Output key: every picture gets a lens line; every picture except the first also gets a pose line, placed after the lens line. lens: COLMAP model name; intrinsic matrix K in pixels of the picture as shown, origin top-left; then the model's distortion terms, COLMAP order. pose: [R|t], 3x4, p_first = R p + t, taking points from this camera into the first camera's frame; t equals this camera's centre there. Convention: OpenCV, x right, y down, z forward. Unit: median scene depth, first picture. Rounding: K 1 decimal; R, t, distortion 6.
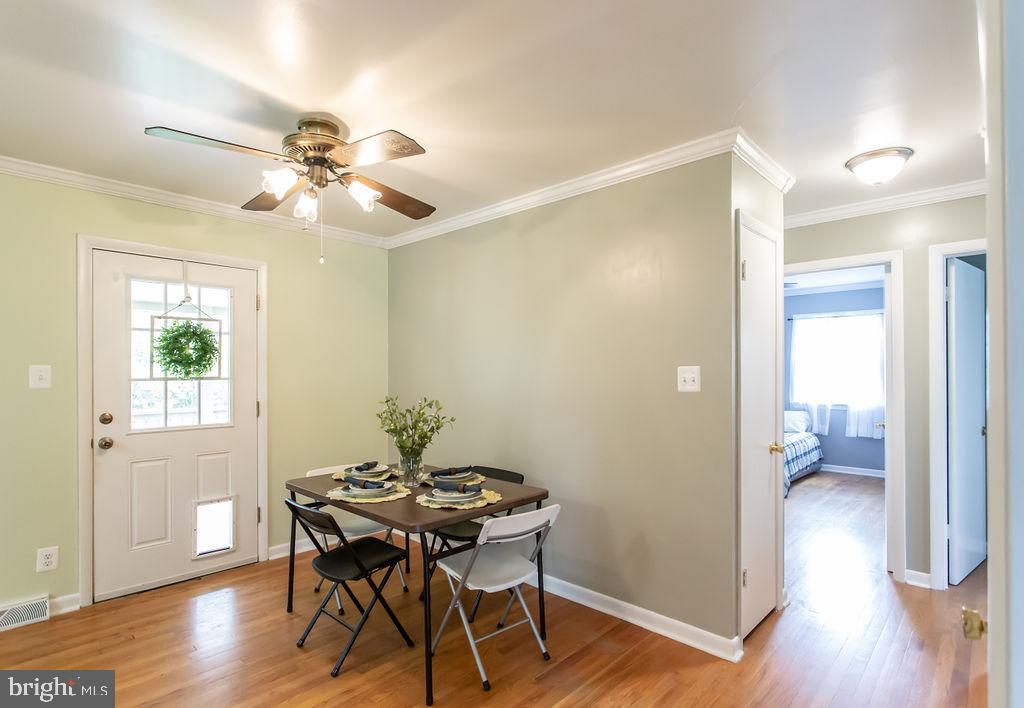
lens RADIAL K [[520.5, 0, 514.2], [0, 520.5, 370.8], [0, 0, 1]] dist [-0.001101, 0.000105]
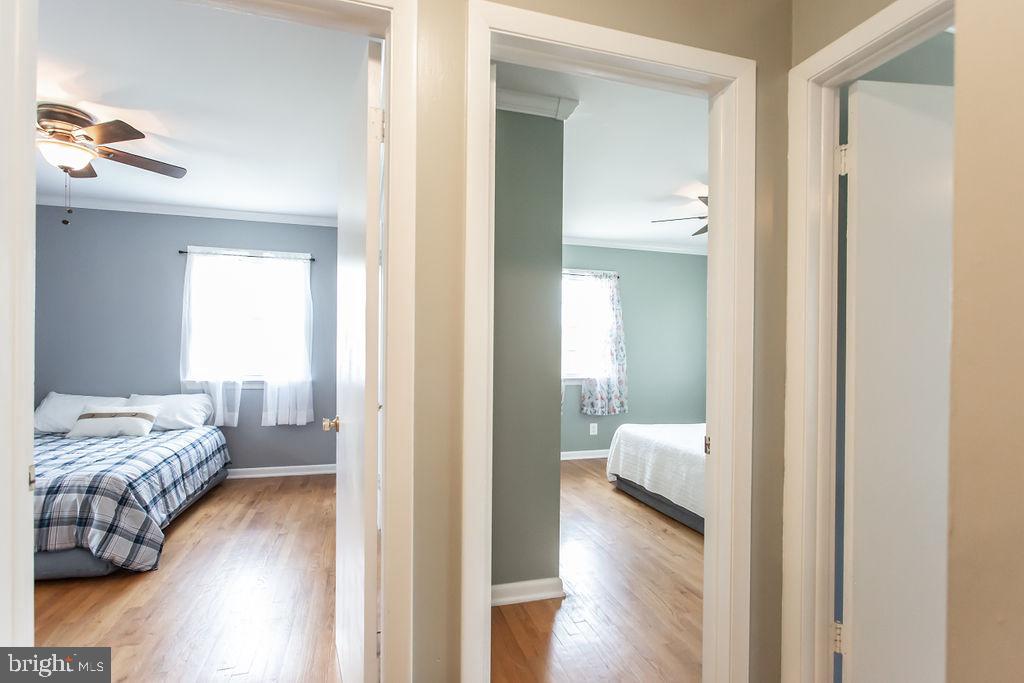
lens RADIAL K [[492.0, 0, 507.5], [0, 492.0, 354.8], [0, 0, 1]] dist [-0.007689, 0.001239]
pose [[0.510258, 0.001060, 0.860021, 0.228731], [-0.017418, 0.999807, 0.009102, 0.016758], [-0.859845, -0.019624, 0.510178, 0.366111]]
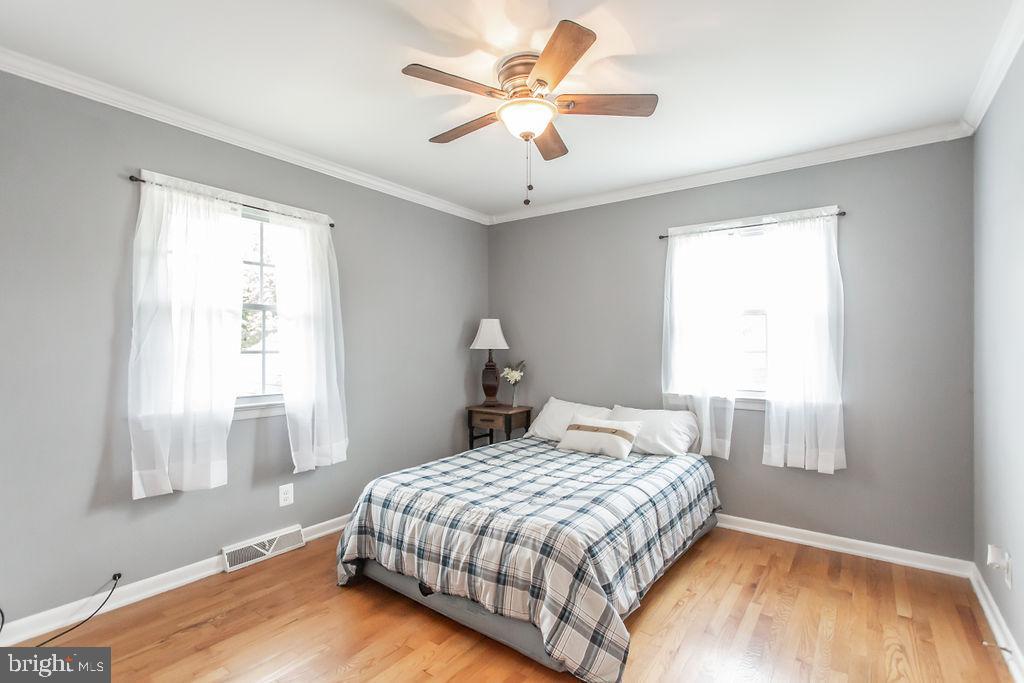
lens RADIAL K [[486.3, 0, 508.1], [0, 486.3, 345.7], [0, 0, 1]] dist [-0.011990, 0.004971]
pose [[0.993139, 0.004294, 0.116863, 0.335335], [-0.004656, 0.999985, 0.002822, 0.012510], [-0.116849, -0.003347, 0.993144, 0.559322]]
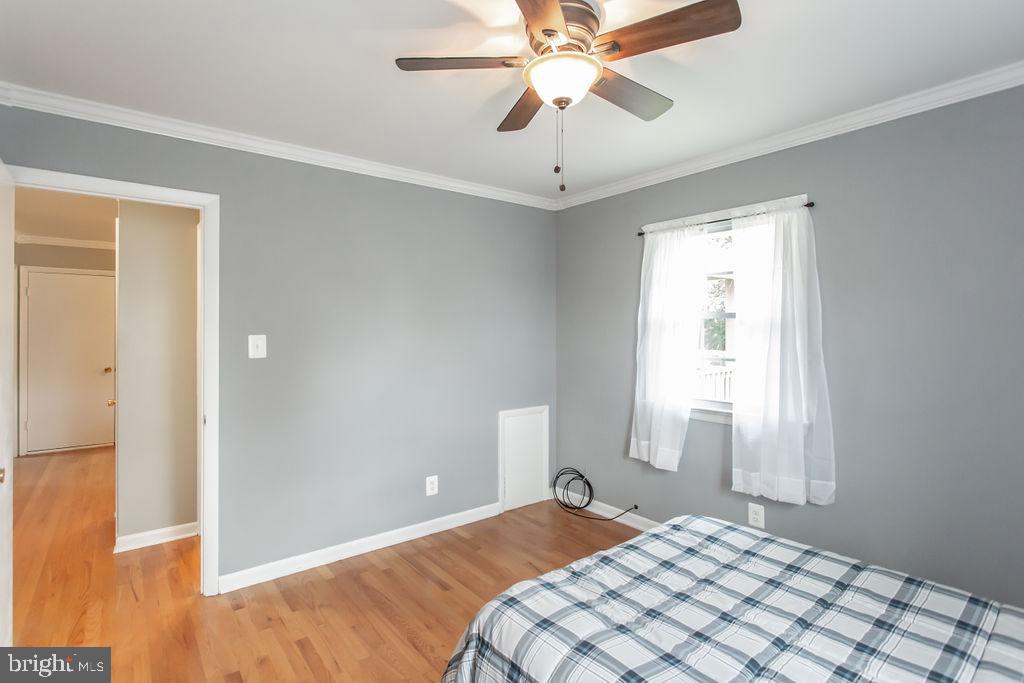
lens RADIAL K [[503.5, 0, 512.7], [0, 503.5, 332.1], [0, 0, 1]] dist [-0.001355, 0.000290]
pose [[-0.153632, 0.007144, -0.988102, 0.635414], [0.005719, 0.999964, 0.006341, -0.008530], [0.988112, -0.004676, -0.153667, 0.881016]]
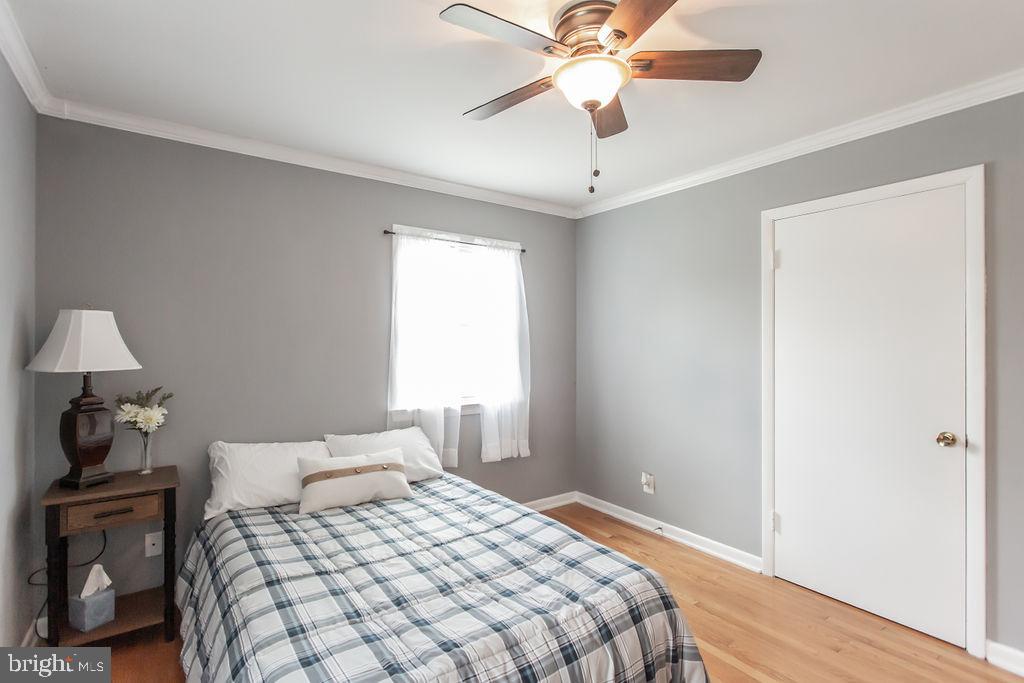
lens RADIAL K [[486.3, 0, 508.1], [0, 486.3, 345.7], [0, 0, 1]] dist [-0.011990, 0.004971]
pose [[0.202830, -0.006737, 0.979191, 0.135776], [-0.007302, 0.999938, 0.008392, -0.002039], [-0.979187, -0.008852, 0.202768, 0.857973]]
